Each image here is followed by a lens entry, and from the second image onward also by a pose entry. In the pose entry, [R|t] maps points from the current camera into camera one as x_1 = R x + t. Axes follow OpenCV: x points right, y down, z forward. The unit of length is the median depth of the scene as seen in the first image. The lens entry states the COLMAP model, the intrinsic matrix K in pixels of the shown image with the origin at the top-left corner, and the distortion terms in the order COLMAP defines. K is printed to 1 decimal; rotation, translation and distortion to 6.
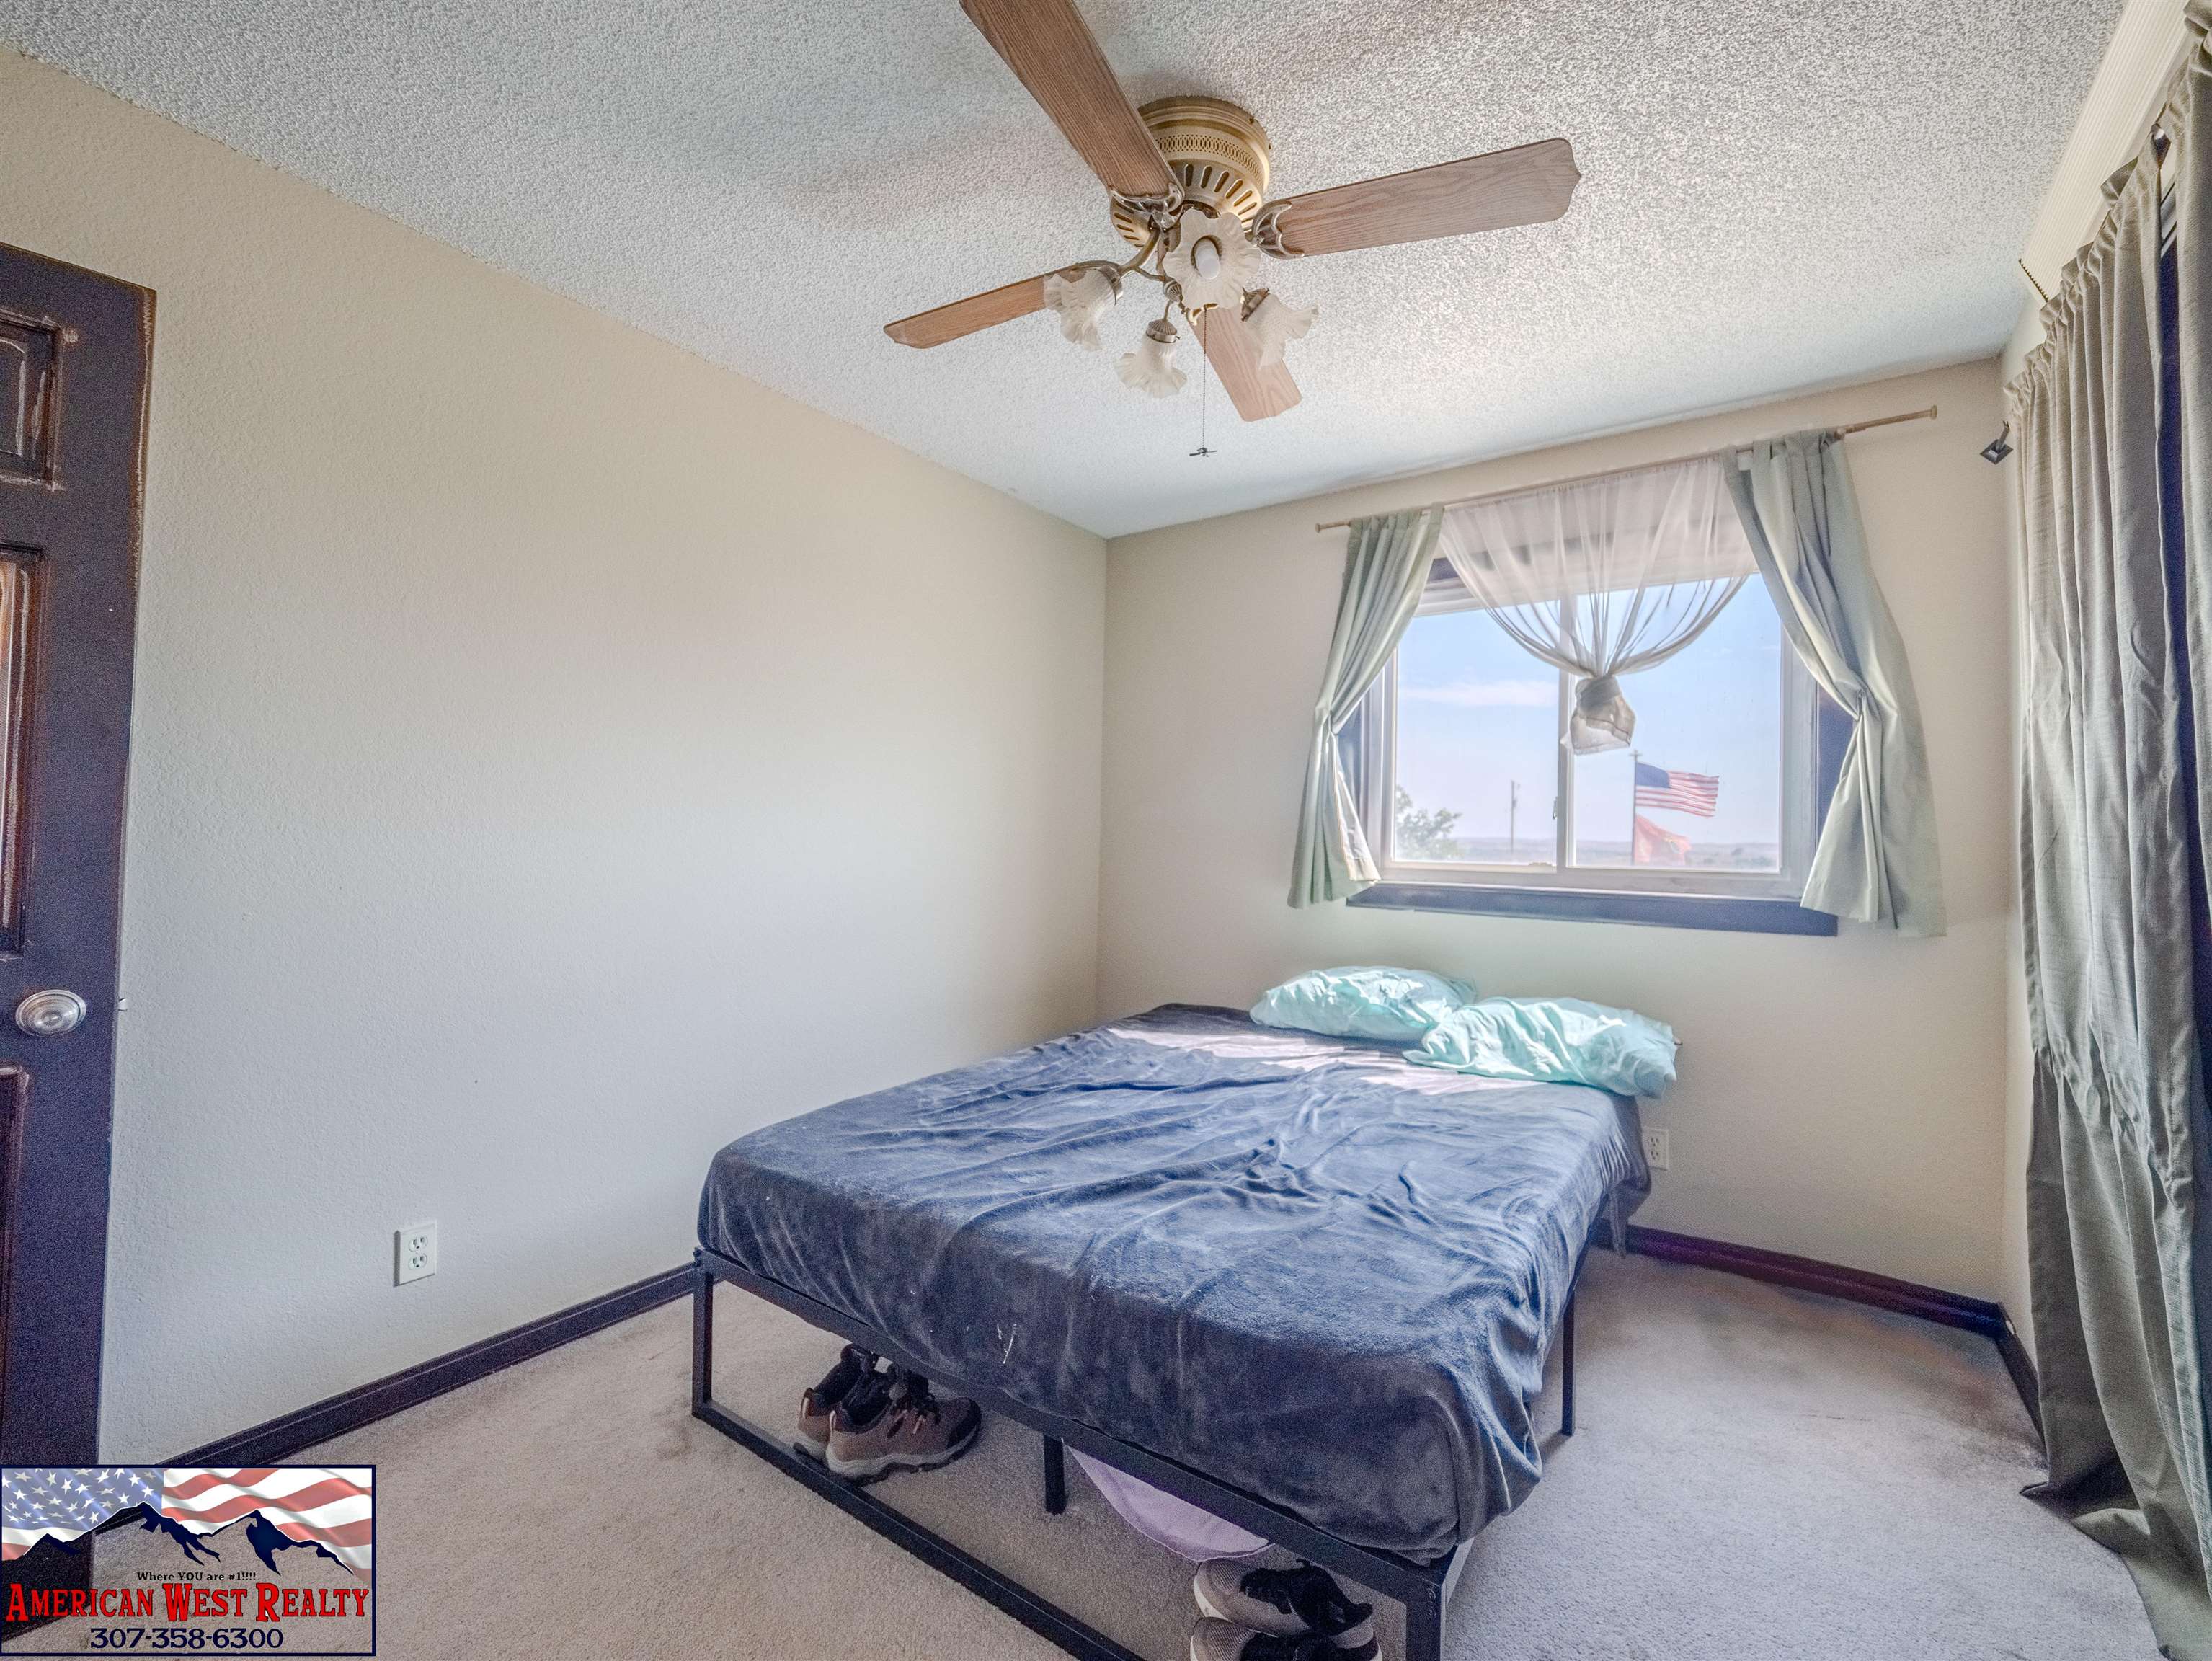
lens RADIAL K [[935.5, 0, 1102.1], [0, 935.5, 816.4], [0, 0, 1]] dist [-0.000903, 0.000760]
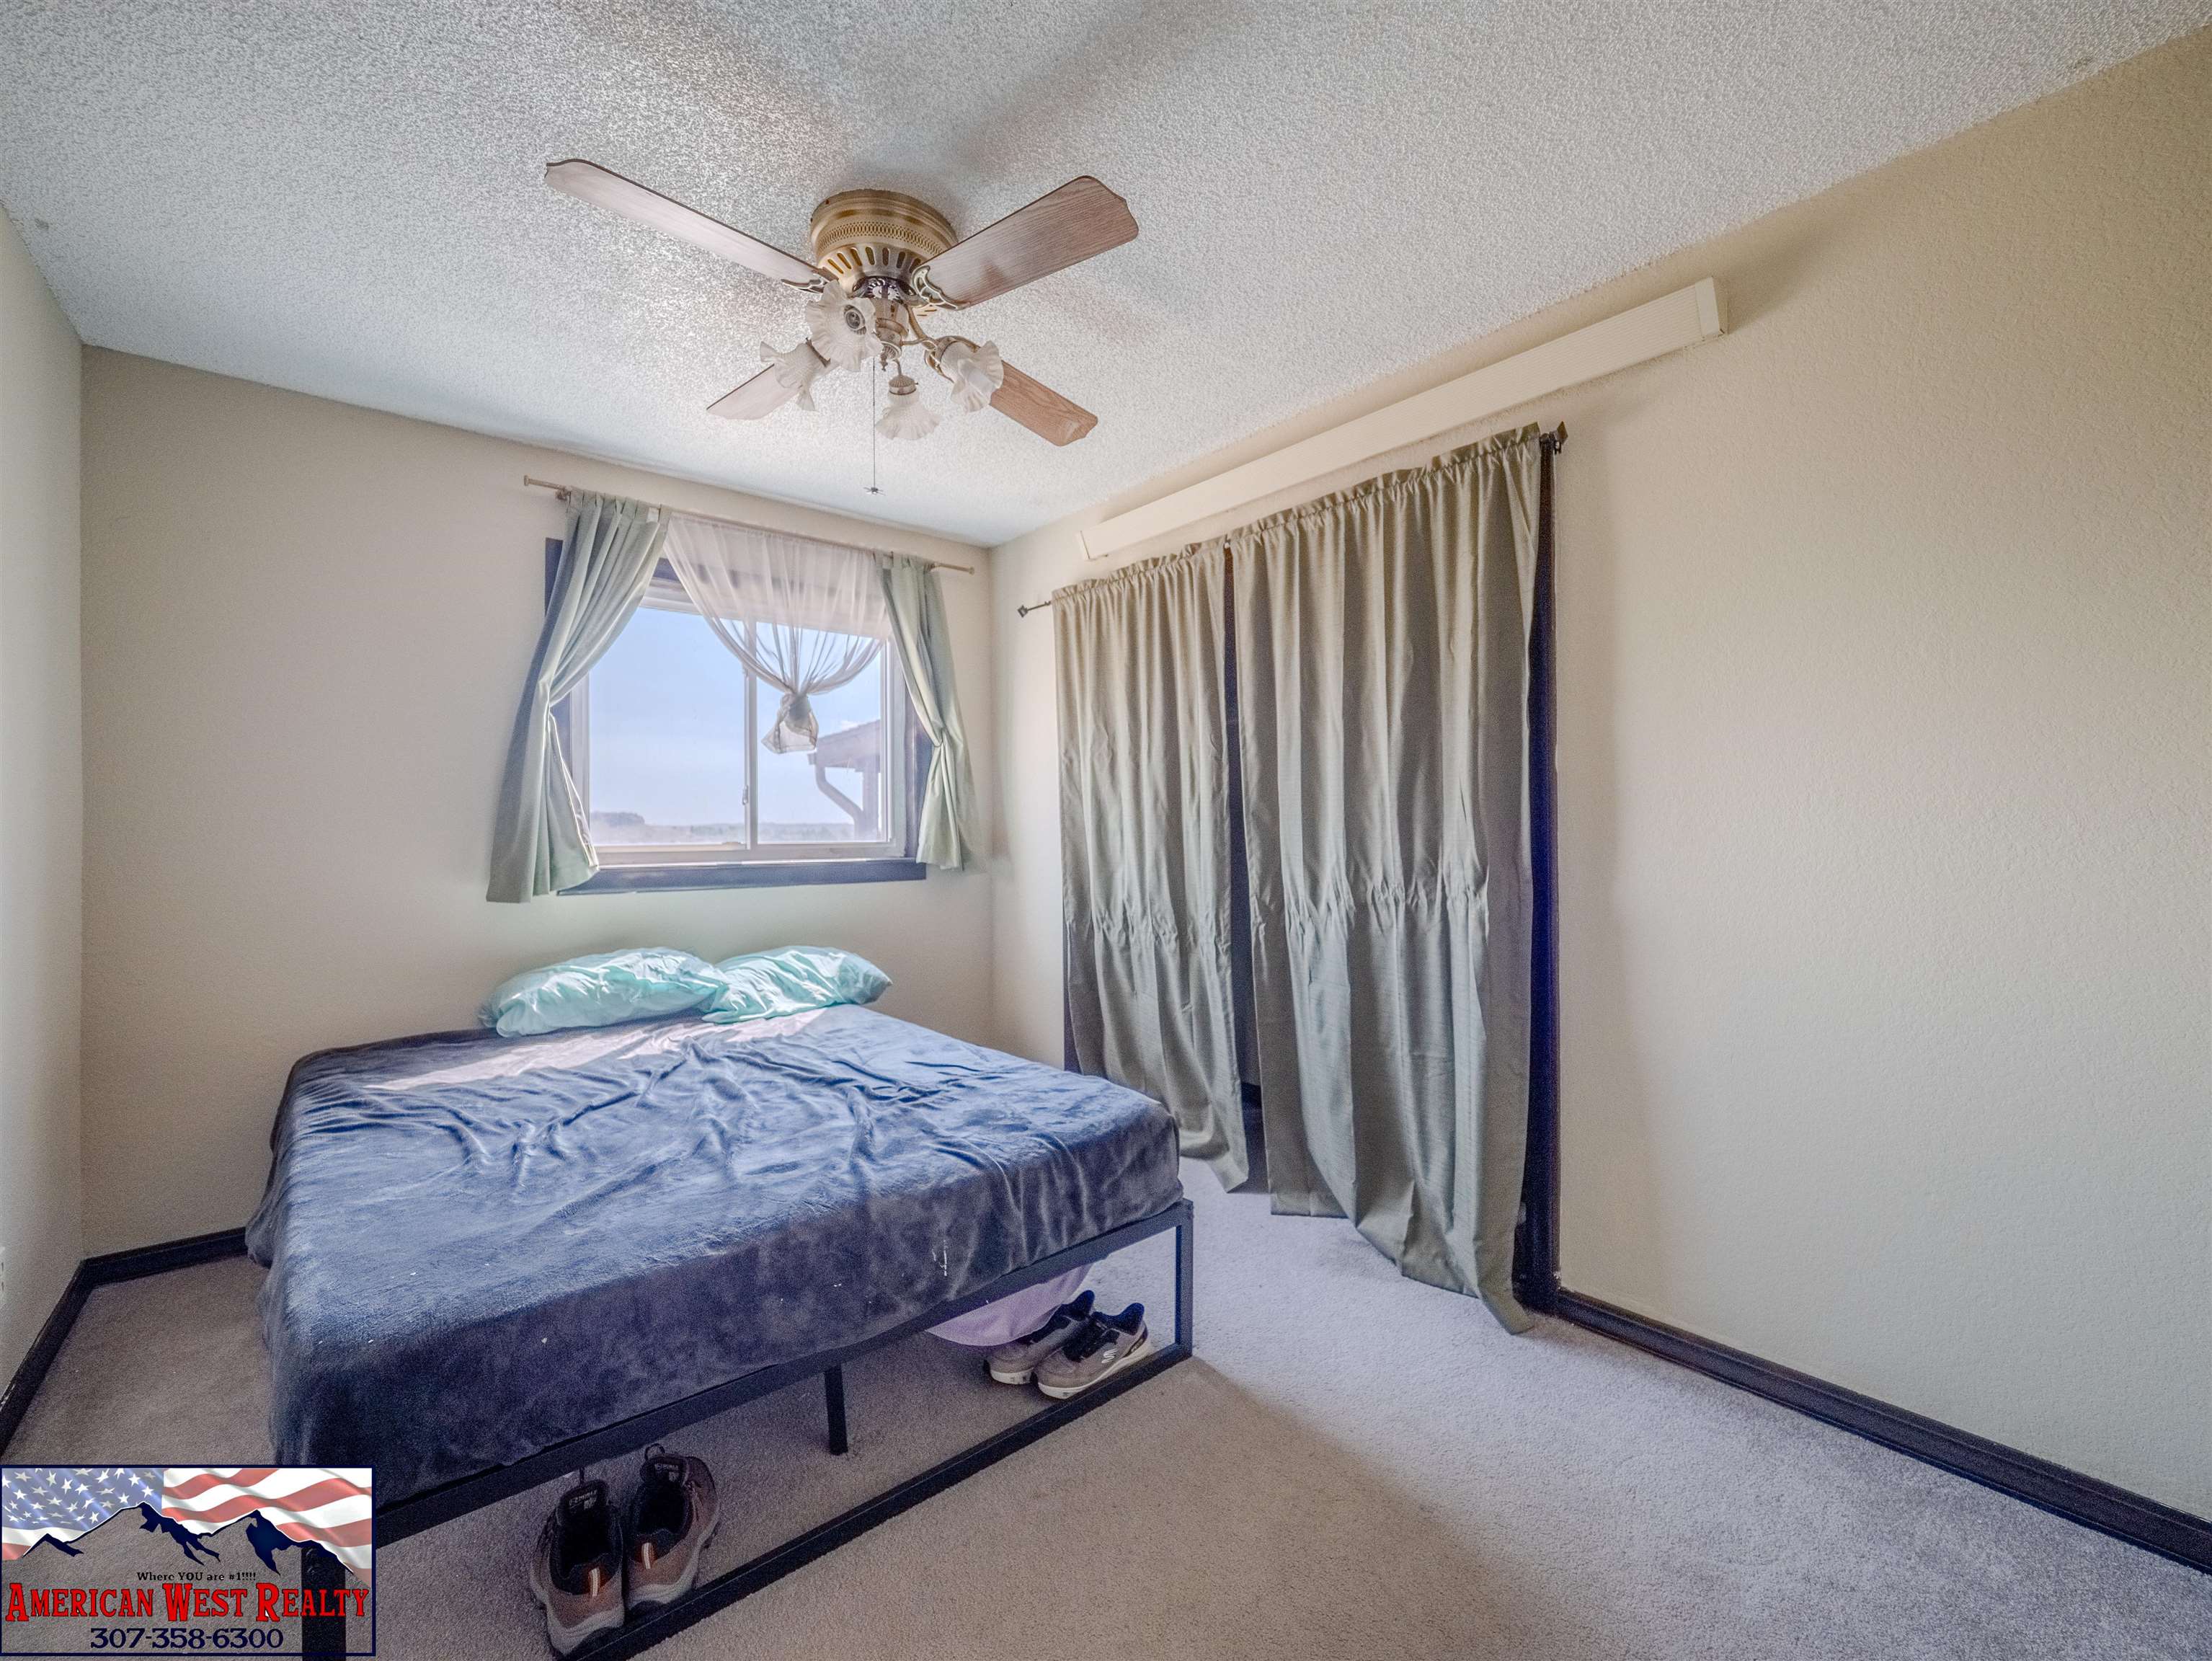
lens RADIAL K [[935.5, 0, 1105.8], [0, 935.5, 826.7], [0, 0, 1]] dist [-0.000903, 0.000760]
pose [[0.243488, -0.019594, 0.969706, -0.616444], [-0.010868, 0.999678, 0.022928, -0.001599], [-0.969843, -0.016122, 0.243196, 0.277780]]
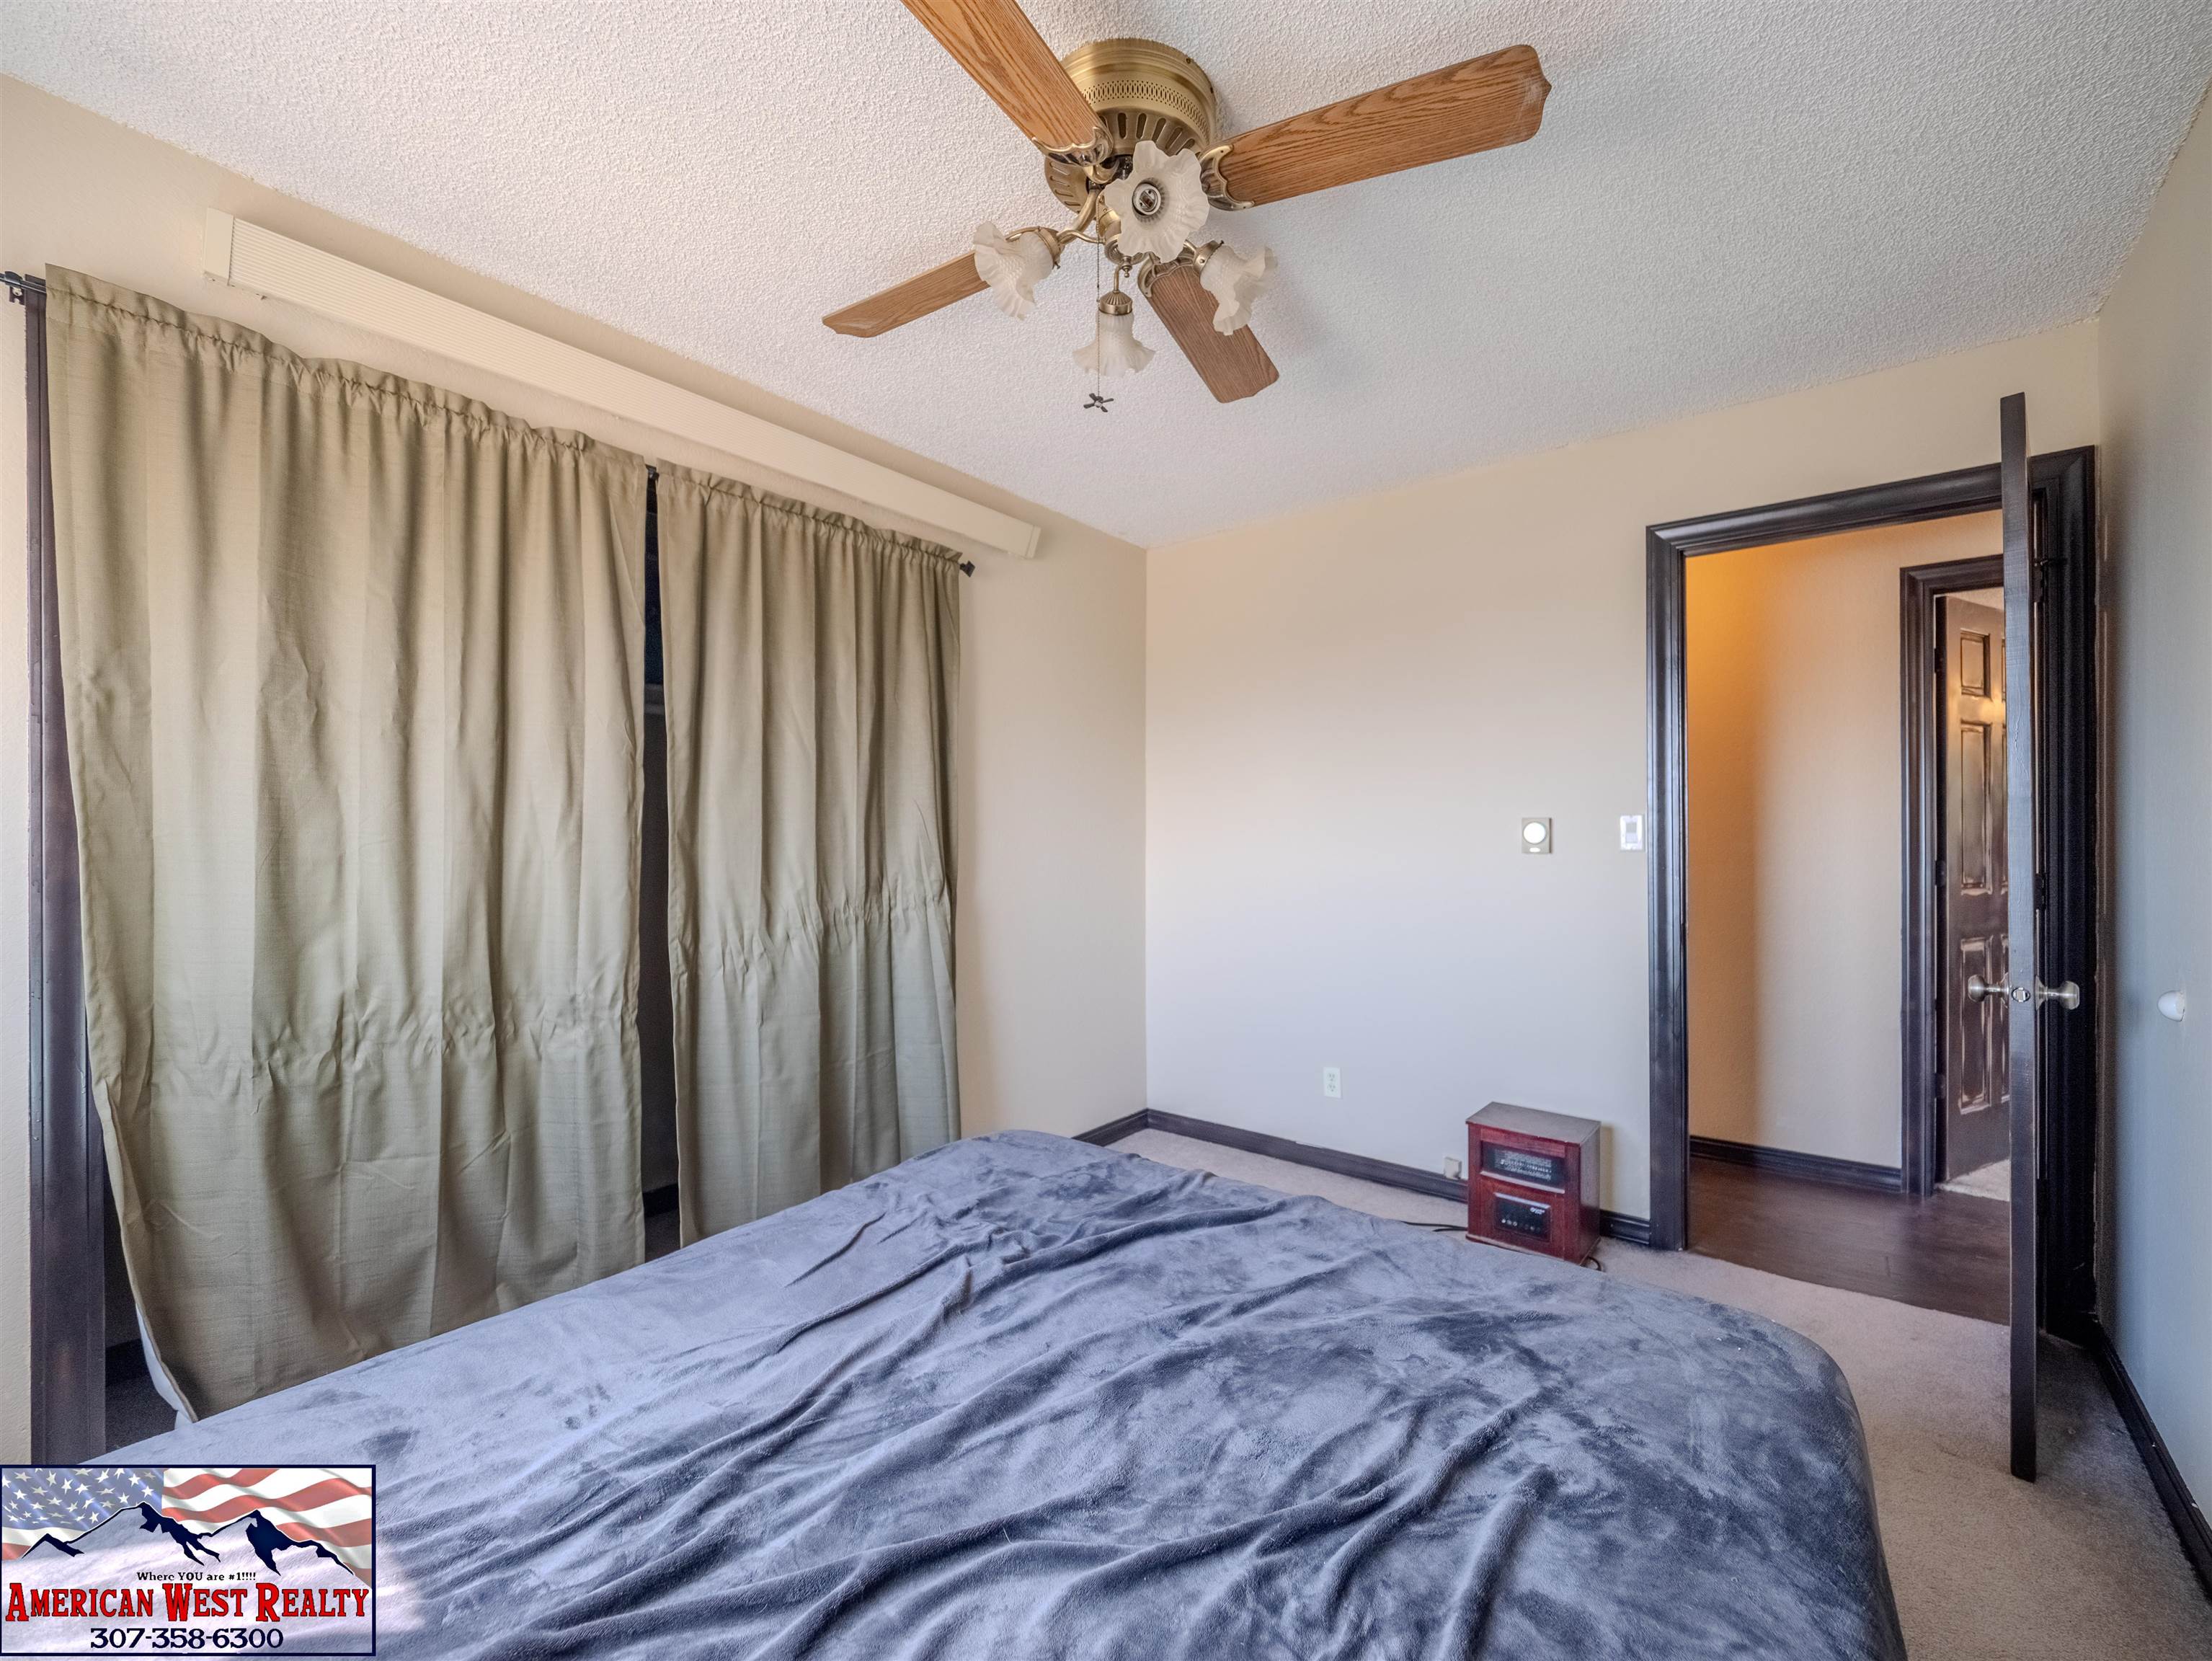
lens RADIAL K [[935.5, 0, 1108.9], [0, 935.5, 836.7], [0, 0, 1]] dist [-0.000903, 0.000760]
pose [[-0.999786, -0.002316, 0.020559, 0.048029], [-0.003027, 0.999396, -0.034617, 0.035866], [-0.020467, -0.034672, -0.999189, 1.183717]]
